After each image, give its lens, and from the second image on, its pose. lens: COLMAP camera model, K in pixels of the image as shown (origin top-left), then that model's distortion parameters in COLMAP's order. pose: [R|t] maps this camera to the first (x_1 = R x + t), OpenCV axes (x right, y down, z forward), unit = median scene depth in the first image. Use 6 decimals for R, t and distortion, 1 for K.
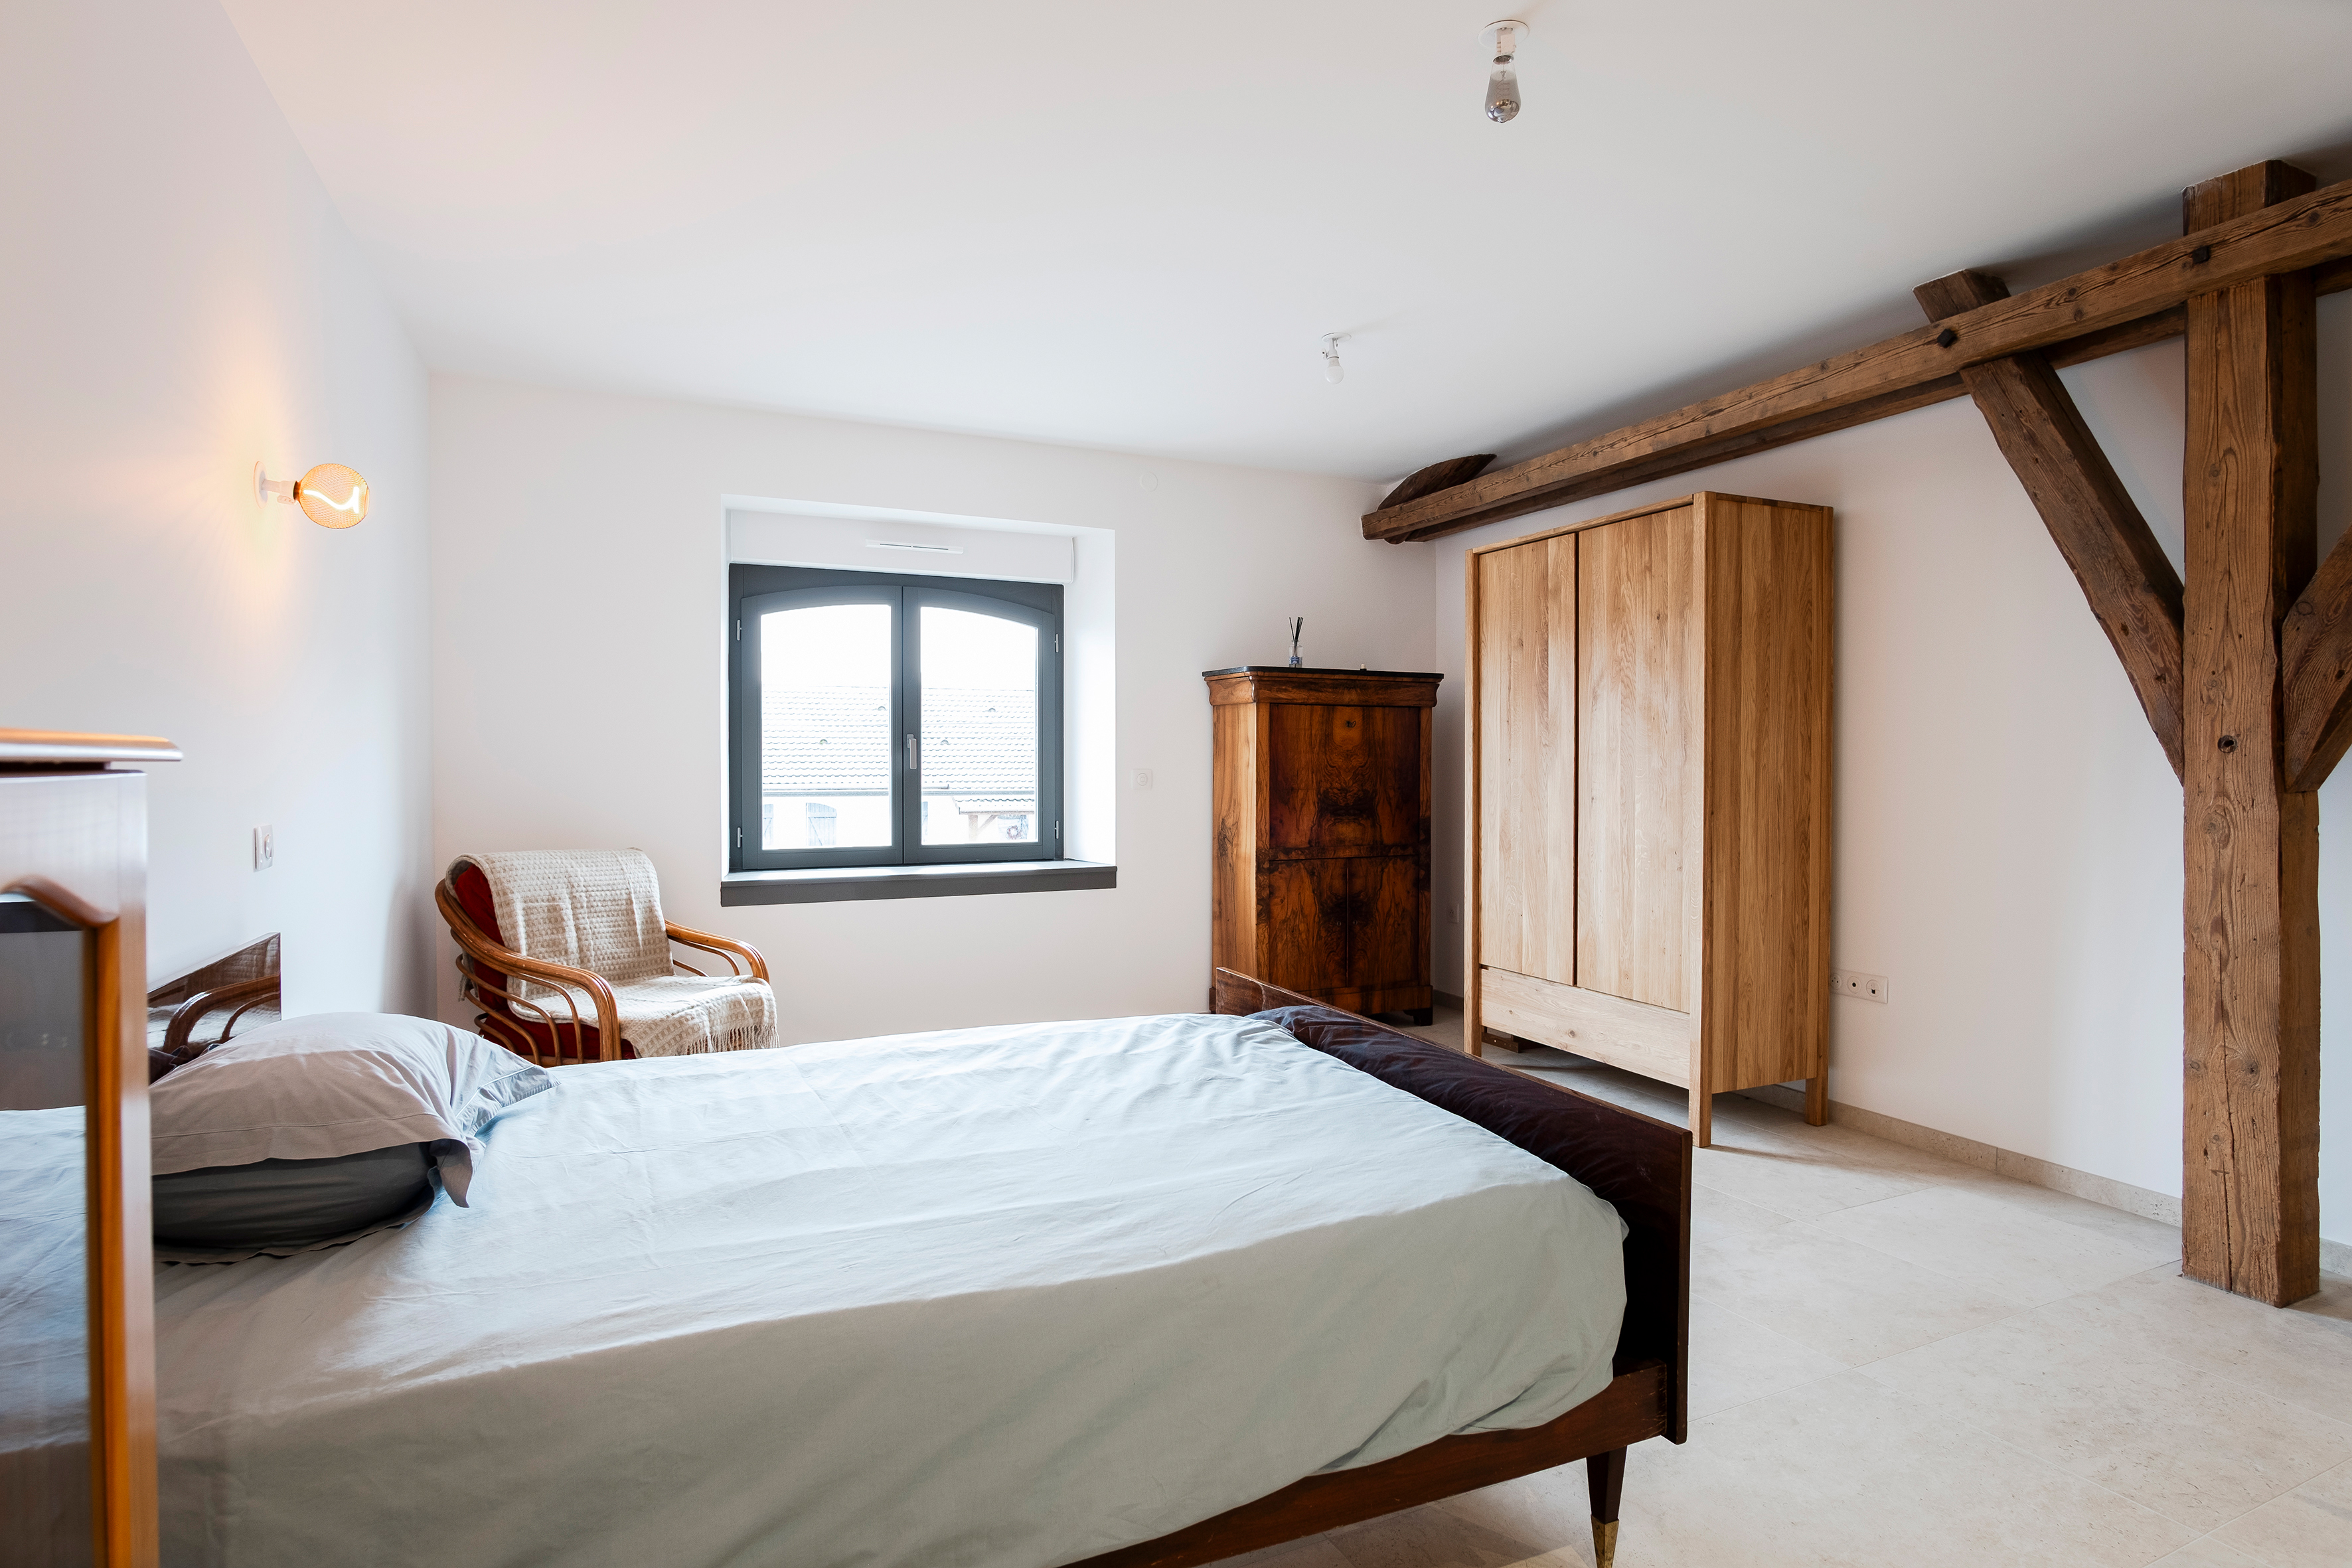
lens RADIAL K [[1213.3, 0, 1170.0], [0, 1213.3, 780.8], [0, 0, 1]] dist [-0.044689, 0.000128]
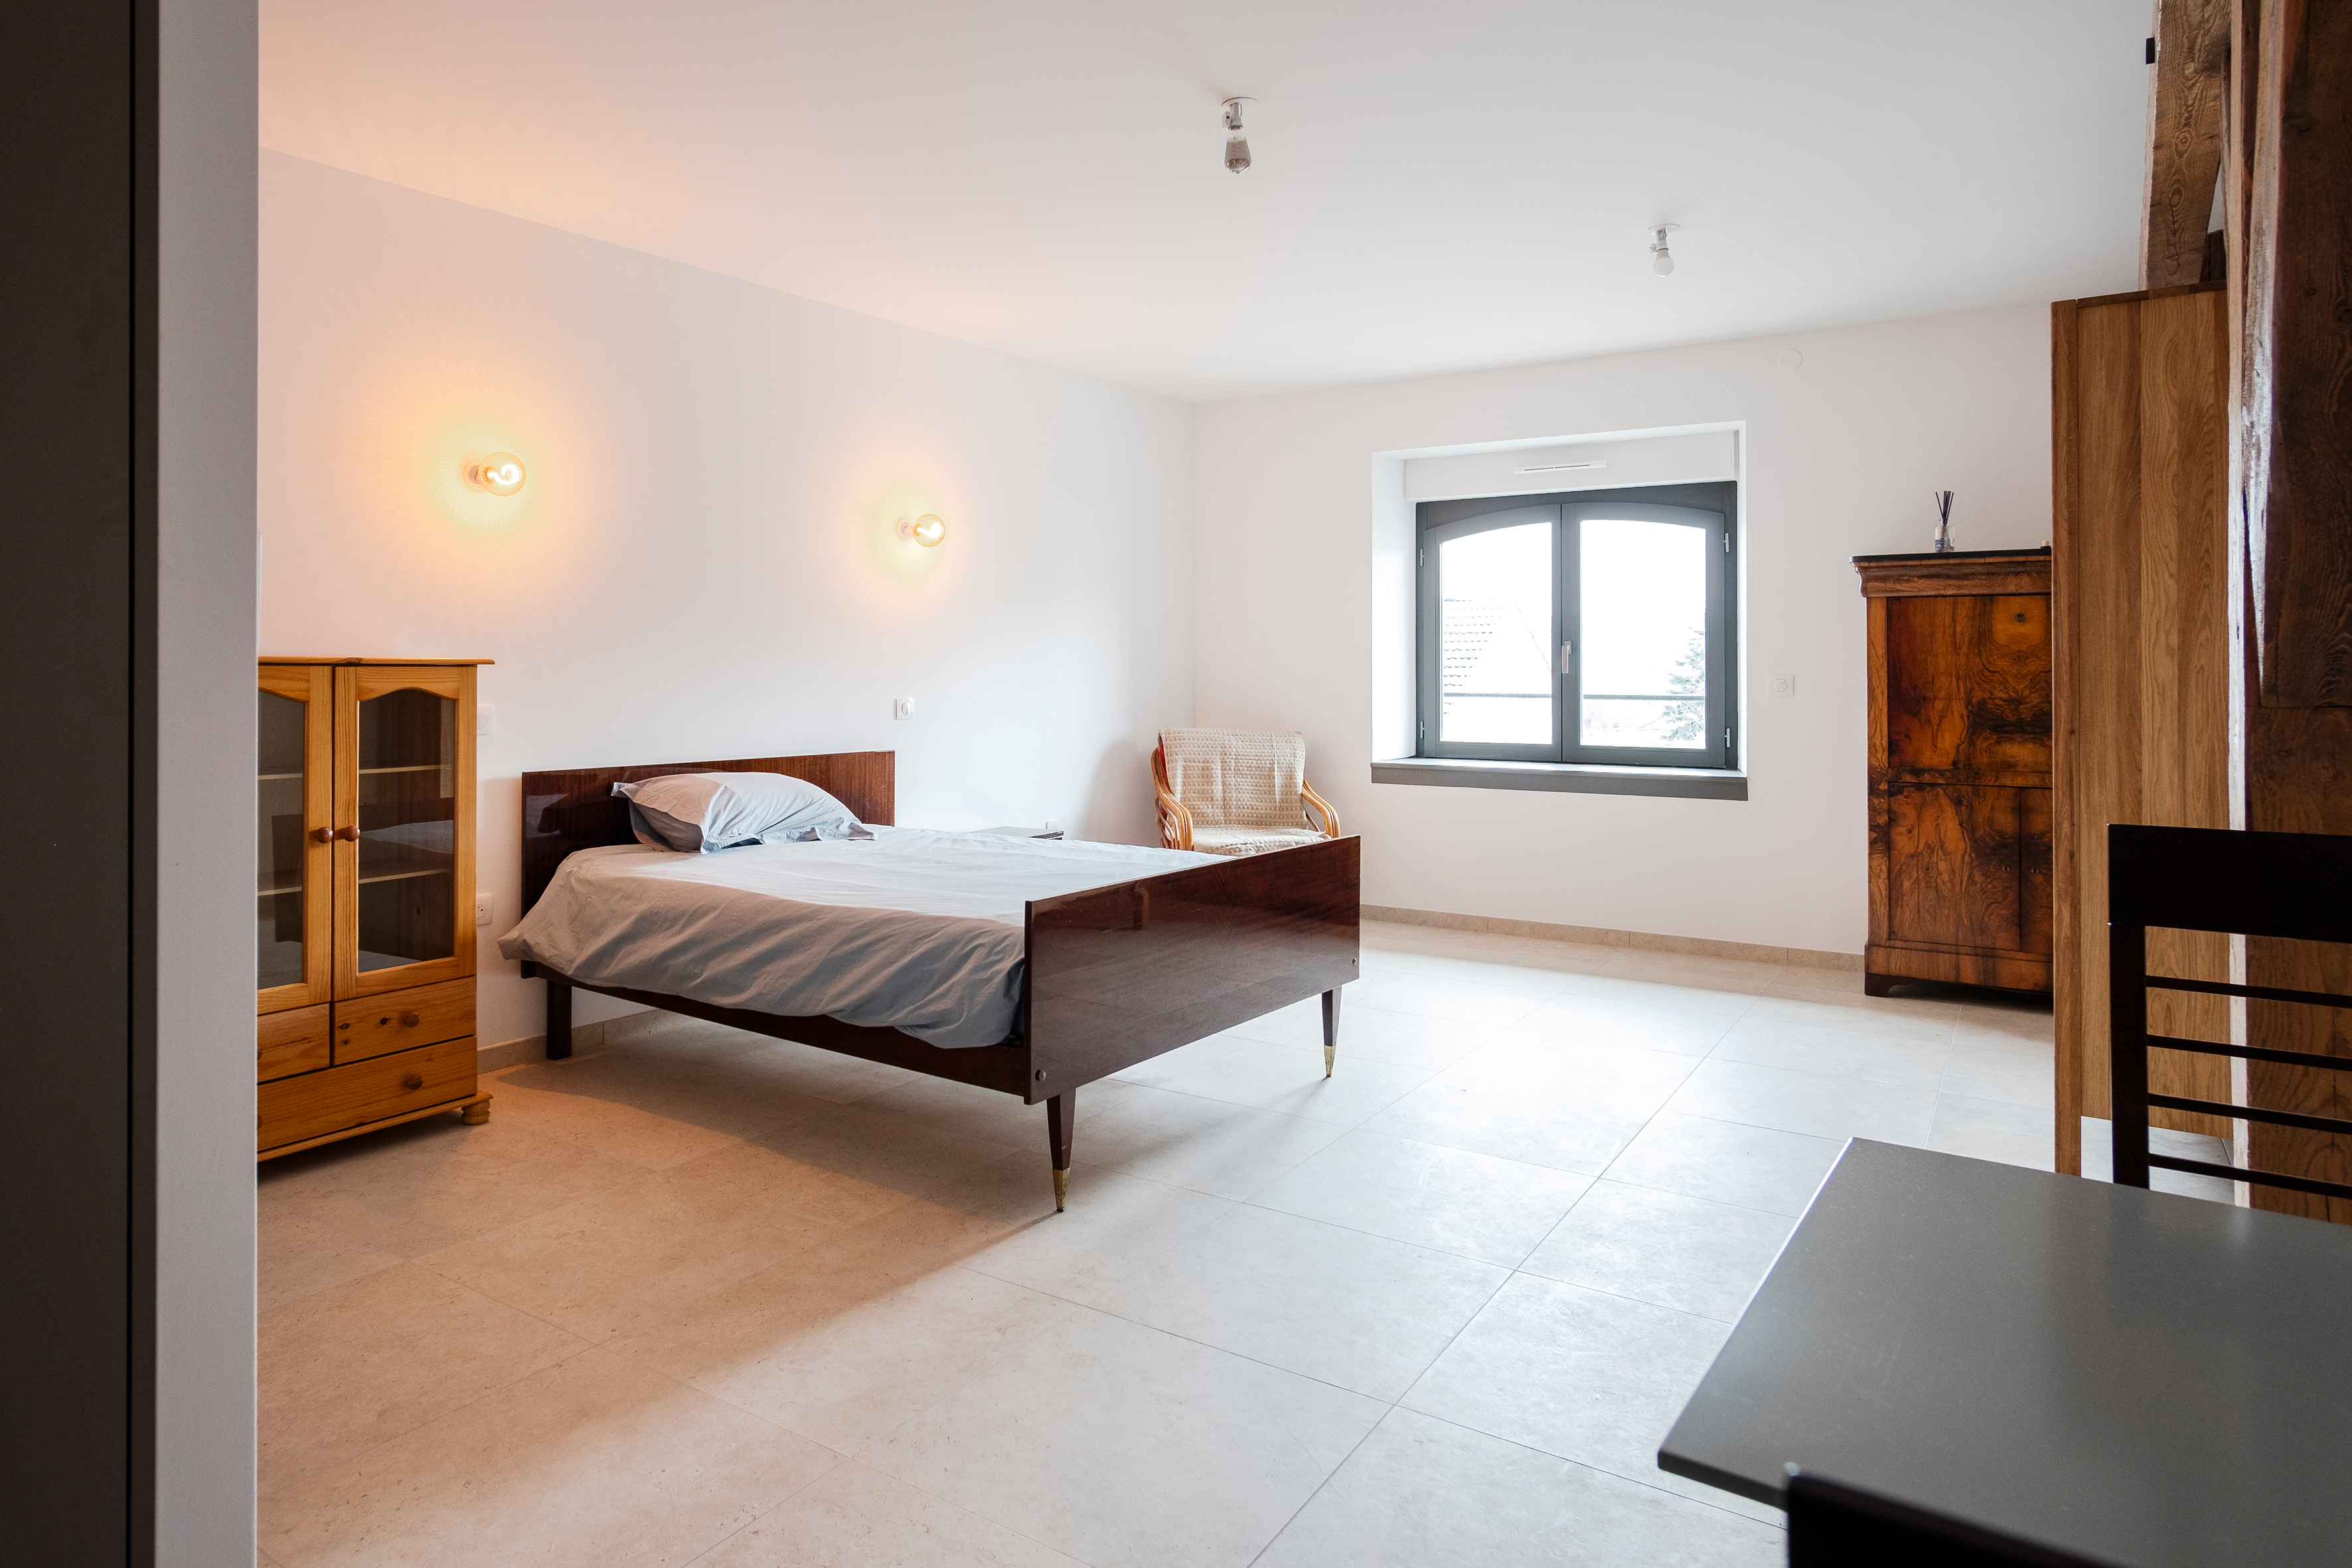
lens RADIAL K [[1387.2, 0, 1179.1], [0, 1387.2, 669.5], [0, 0, 1]] dist [-0.004088, 0.000279]
pose [[0.537148, -0.000476, -0.843488, 0.636394], [-0.013492, 0.999867, -0.009156, 0.002621], [0.843380, 0.016298, 0.537070, 0.053063]]
